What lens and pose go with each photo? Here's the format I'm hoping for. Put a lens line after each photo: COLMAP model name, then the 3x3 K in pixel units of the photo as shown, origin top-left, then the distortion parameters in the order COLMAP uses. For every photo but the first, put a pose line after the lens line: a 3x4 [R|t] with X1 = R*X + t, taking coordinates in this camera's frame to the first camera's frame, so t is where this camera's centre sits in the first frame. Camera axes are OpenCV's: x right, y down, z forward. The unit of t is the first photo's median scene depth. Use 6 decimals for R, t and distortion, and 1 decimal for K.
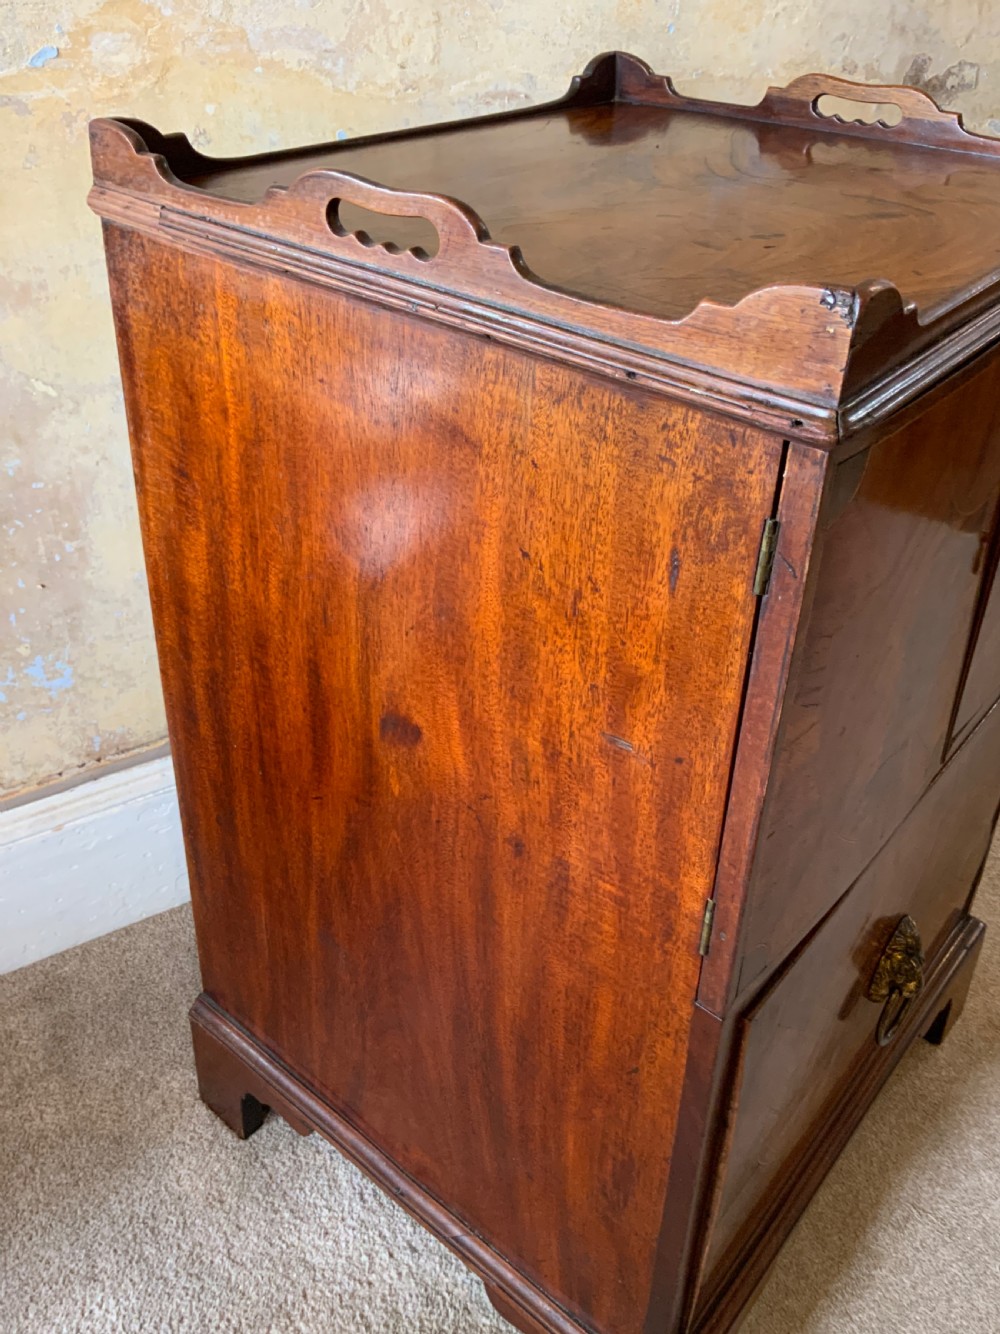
lens RADIAL K [[1218.8, 0, 516.3], [0, 1218.8, 529.9], [0, 0, 1]] dist [-0.062906, 0.039254]
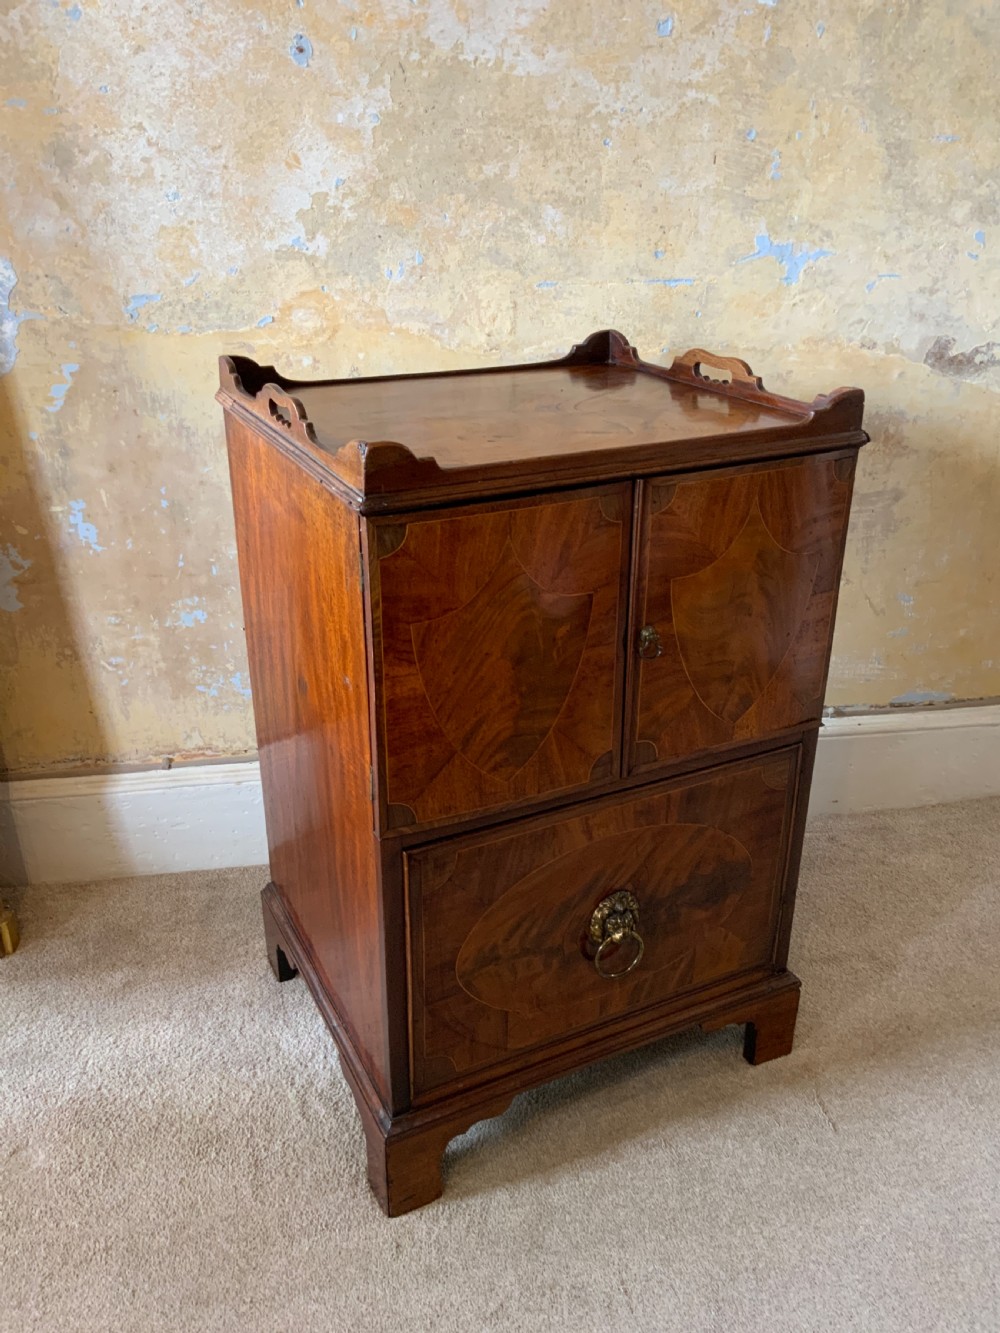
lens RADIAL K [[1148.4, 0, 505.2], [0, 1148.4, 675.9], [0, 0, 1]] dist [0.003947, -0.025174]
pose [[0.913545, 0.146865, -0.379296, 0.614907], [-0.172251, 0.984477, -0.033677, 0.113808], [0.368462, 0.096099, 0.924662, -0.374002]]
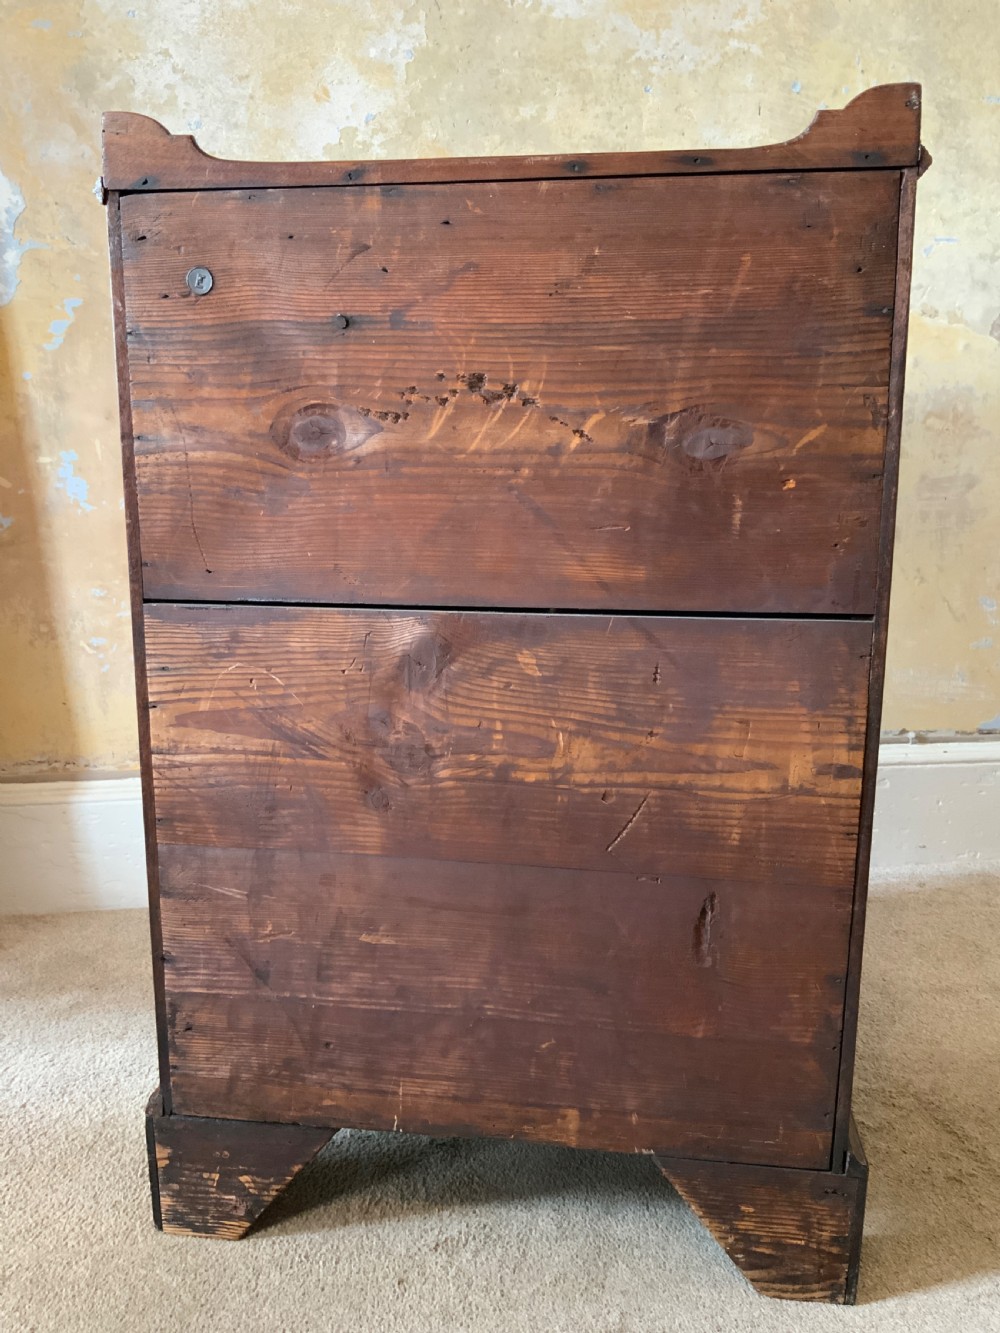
lens RADIAL K [[1151.9, 0, 502.5], [0, 1151.9, 669.9], [0, 0, 1]] dist [-0.018634, 0.000178]
pose [[0.907484, 0.060642, -0.415686, 0.540634], [-0.179080, 0.950955, -0.252220, 0.462903], [0.380003, 0.303327, 0.873837, -0.103154]]
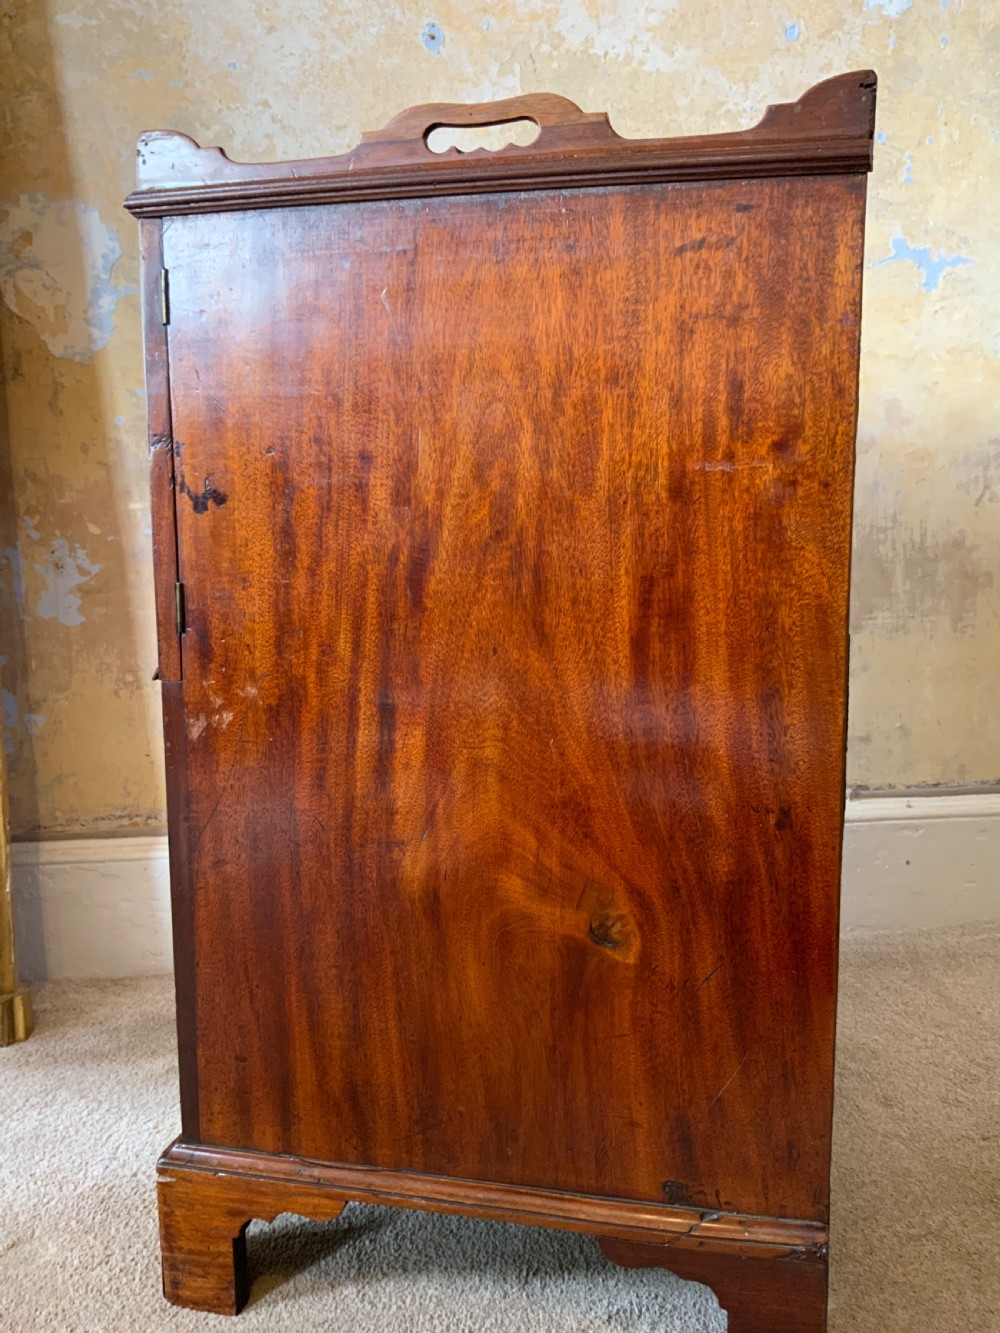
lens RADIAL K [[1150.0, 0, 500.0], [0, 1150.0, 666.5], [0, 0, 1]] dist [0.003876, -0.036566]
pose [[0.910726, 0.022514, -0.412397, 0.399324], [-0.169292, 0.931125, -0.323026, 0.520442], [0.376721, 0.364004, 0.851811, -0.109210]]
